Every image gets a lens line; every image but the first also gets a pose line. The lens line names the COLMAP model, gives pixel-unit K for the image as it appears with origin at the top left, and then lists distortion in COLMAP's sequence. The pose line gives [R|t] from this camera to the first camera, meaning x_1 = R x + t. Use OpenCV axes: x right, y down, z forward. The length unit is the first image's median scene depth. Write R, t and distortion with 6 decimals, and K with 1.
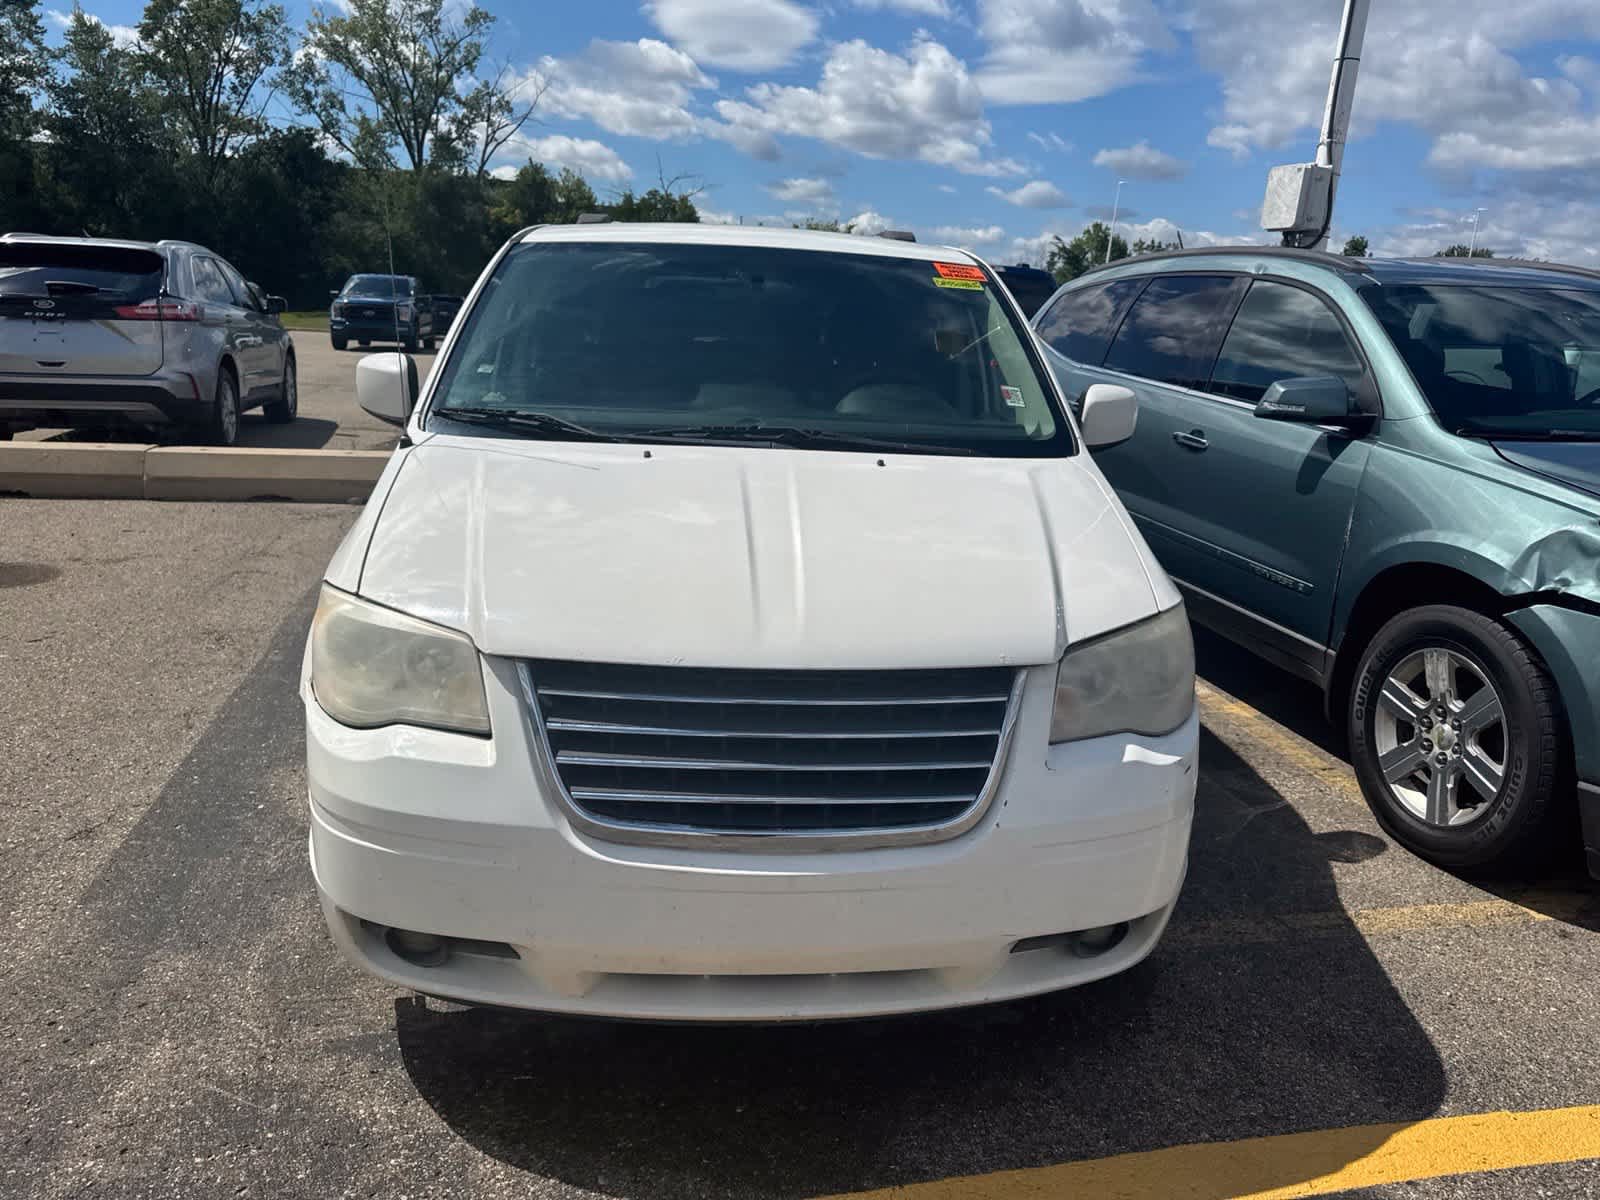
lens RADIAL K [[1143.3, 0, 809.0], [0, 1143.3, 601.2], [0, 0, 1]] dist [0.014668, -0.015860]
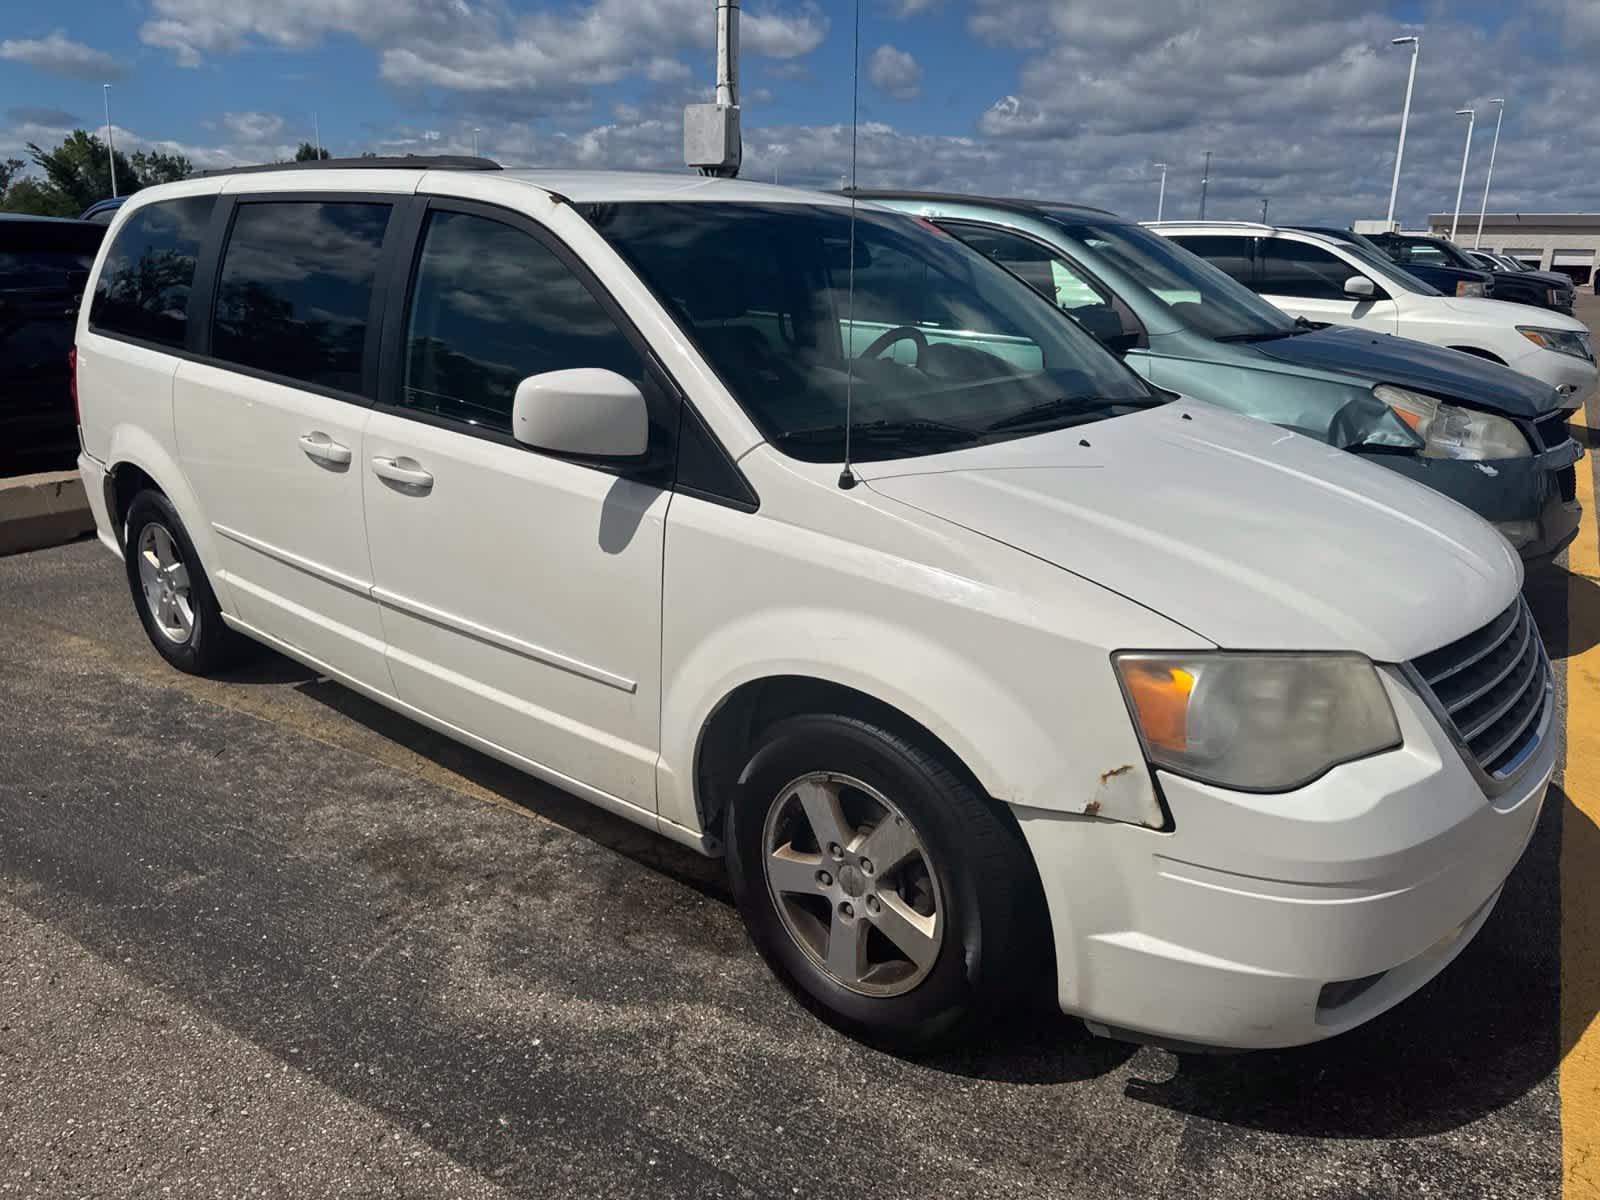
lens RADIAL K [[1143.3, 0, 798.1], [0, 1143.3, 588.3], [0, 0, 1]] dist [0.014668, -0.015860]
pose [[0.706016, -0.237809, 0.667075, -0.748114], [0.198496, 0.970628, 0.135941, -0.146596], [-0.679810, 0.036435, 0.732483, 0.368443]]
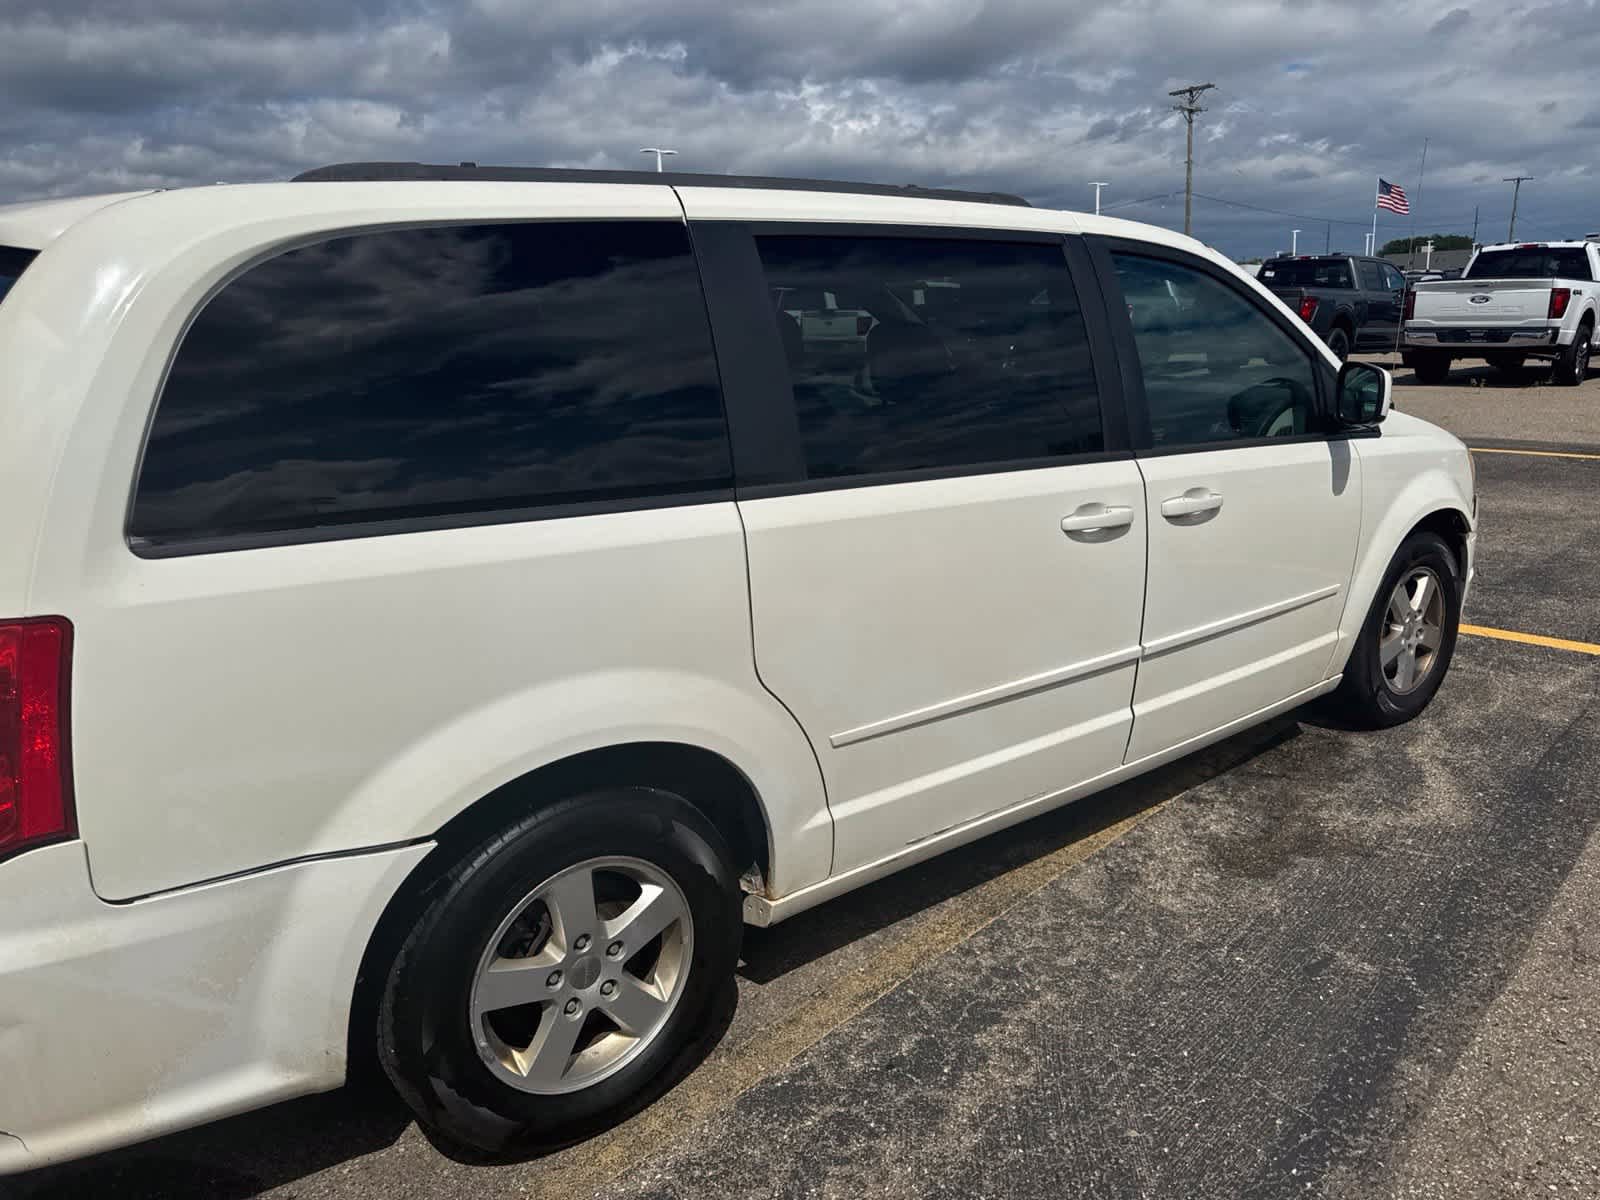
lens RADIAL K [[1143.3, 0, 798.6], [0, 1143.3, 587.6], [0, 0, 1]] dist [0.014668, -0.015860]
pose [[-0.546731, -0.229285, 0.805304, -0.918955], [0.218814, 0.889229, 0.401736, -0.534011], [-0.808212, 0.395853, -0.435998, 1.848349]]
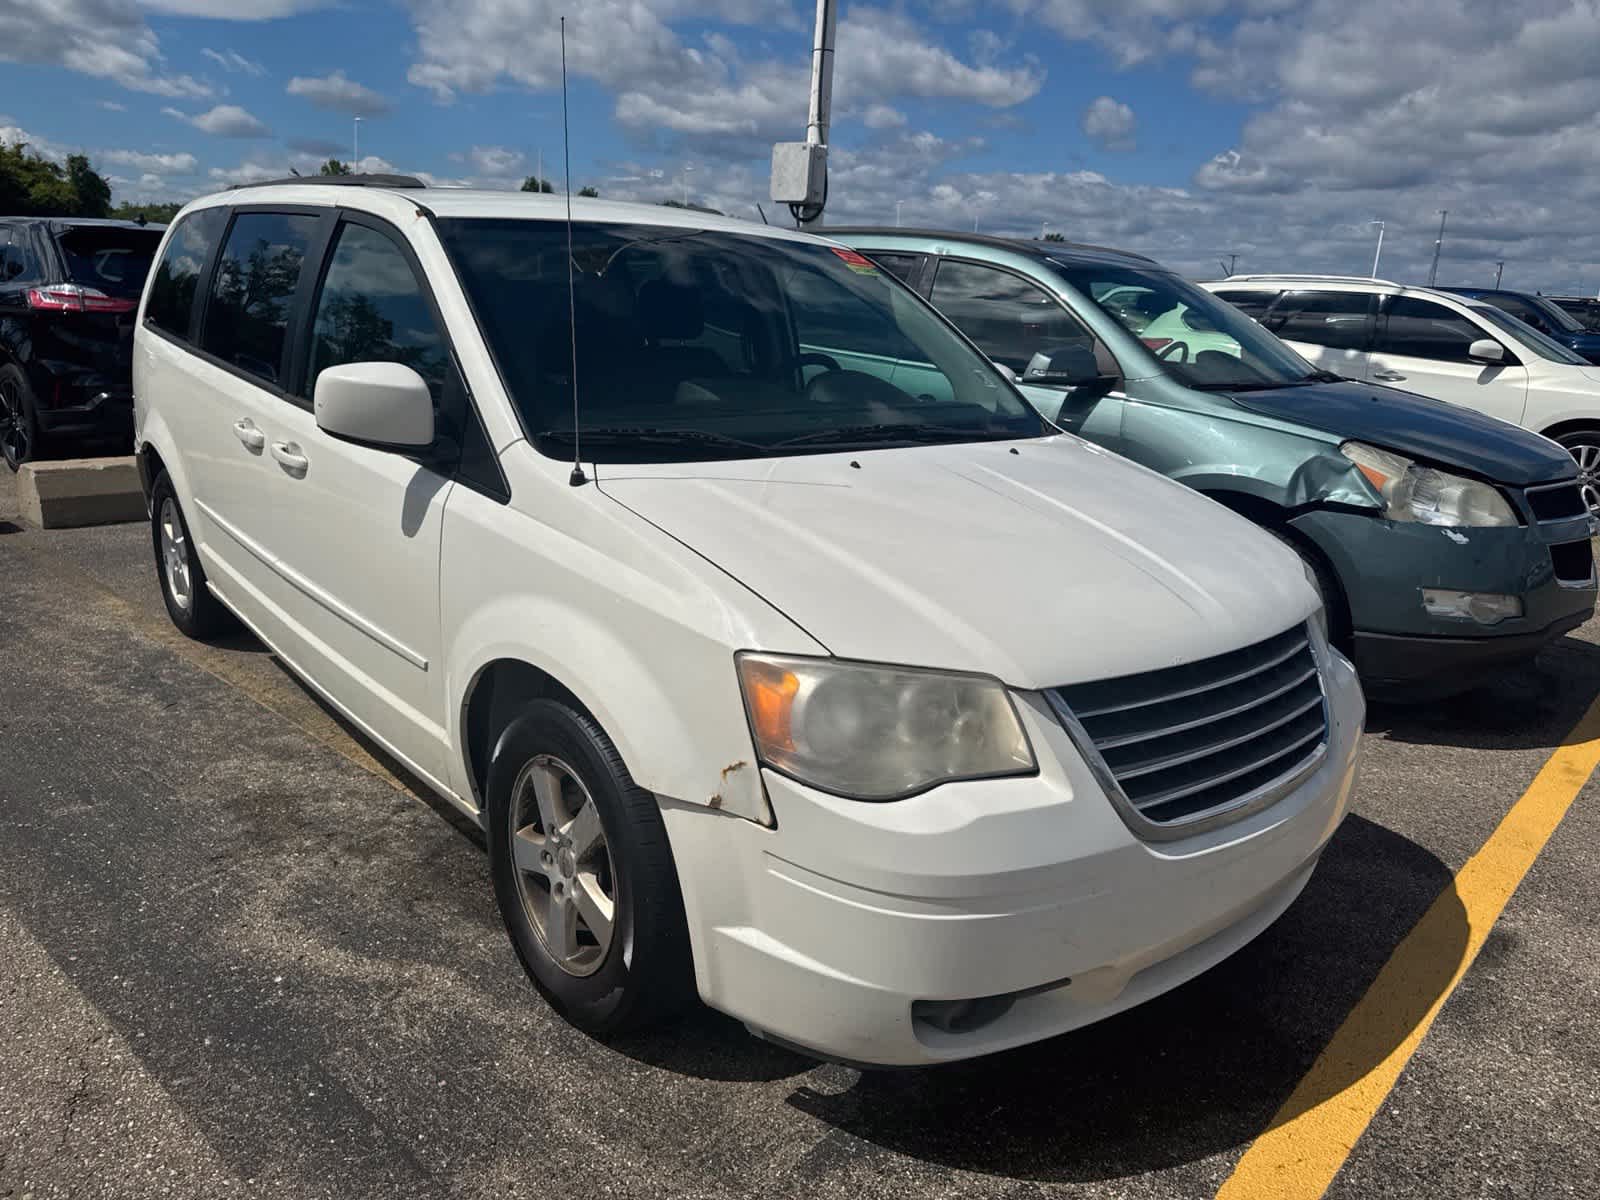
lens RADIAL K [[1143.3, 0, 809.6], [0, 1143.3, 590.1], [0, 0, 1]] dist [0.014668, -0.015860]
pose [[0.810095, -0.155876, 0.565197, -0.568971], [0.134244, 0.987714, 0.079991, -0.083046], [-0.570722, 0.011074, 0.821069, 0.182421]]
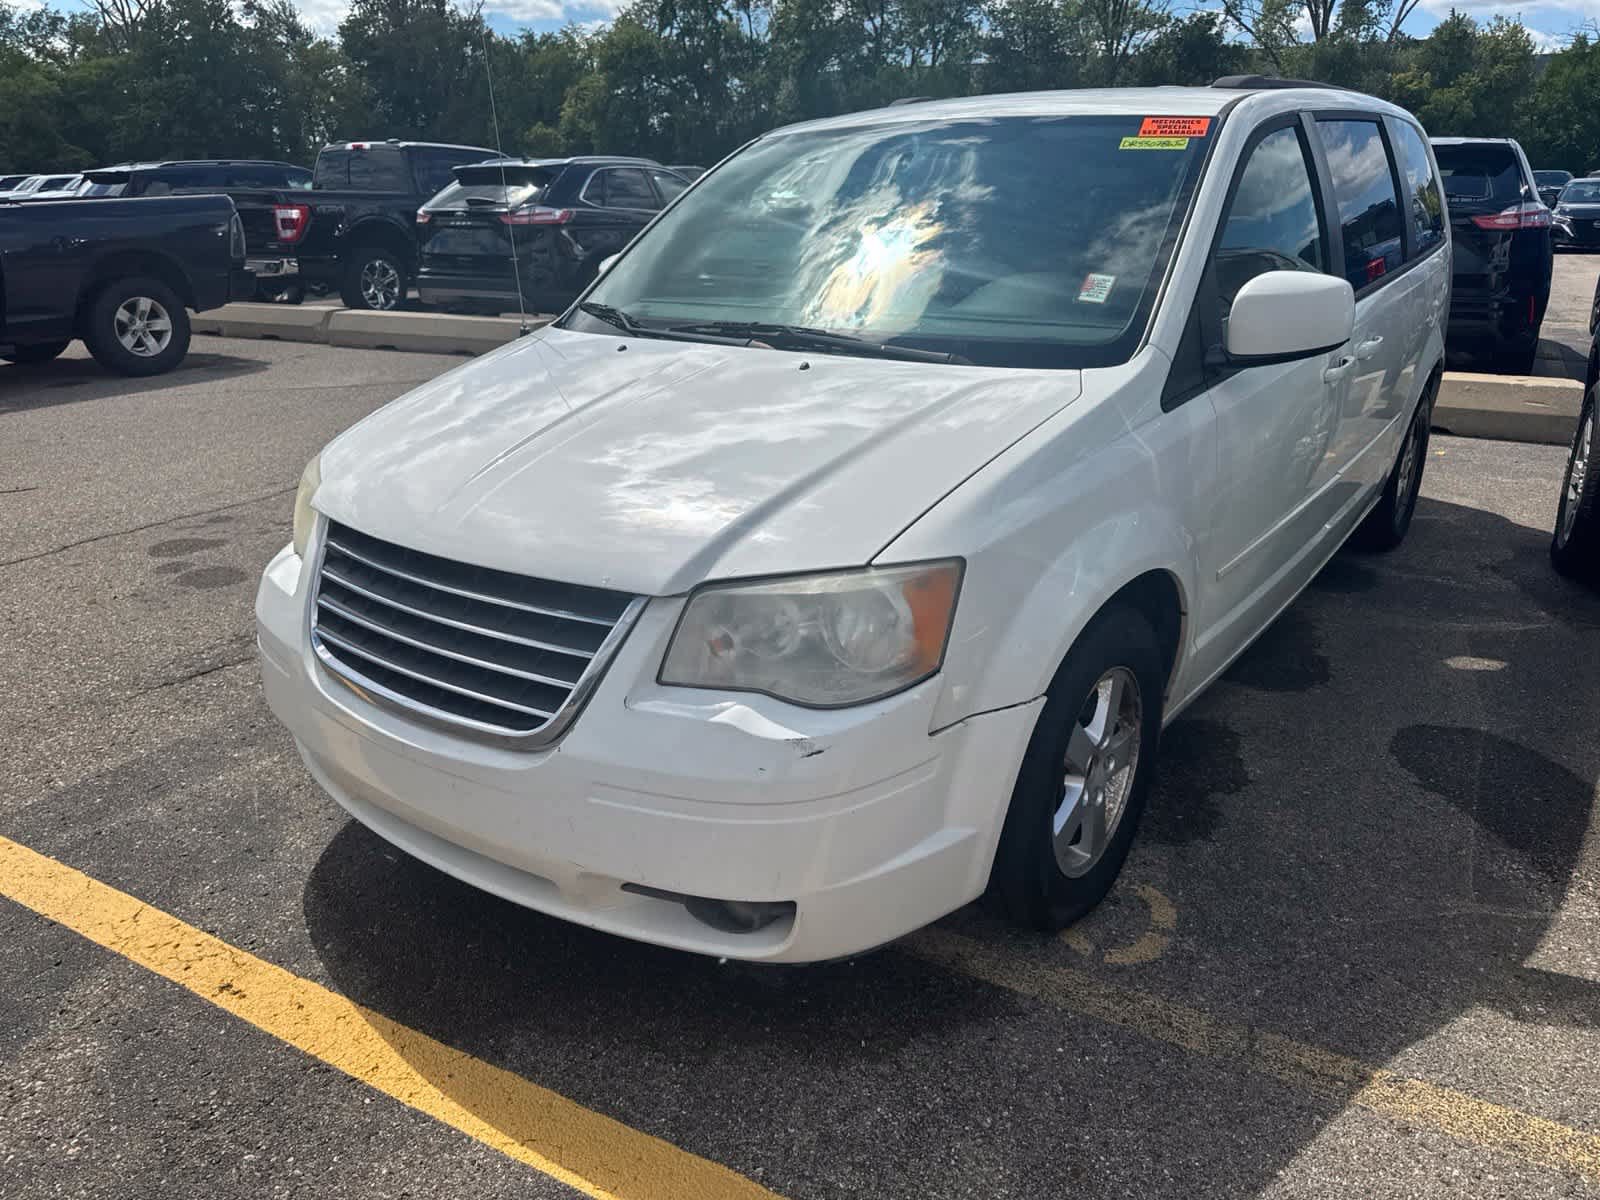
lens RADIAL K [[1143.3, 0, 798.3], [0, 1143.3, 599.2], [0, 0, 1]] dist [0.014668, -0.015860]
pose [[0.743084, 0.171538, -0.646839, 0.537688], [-0.114874, 0.984938, 0.129234, -0.043966], [0.659264, -0.021726, 0.751597, 0.243961]]
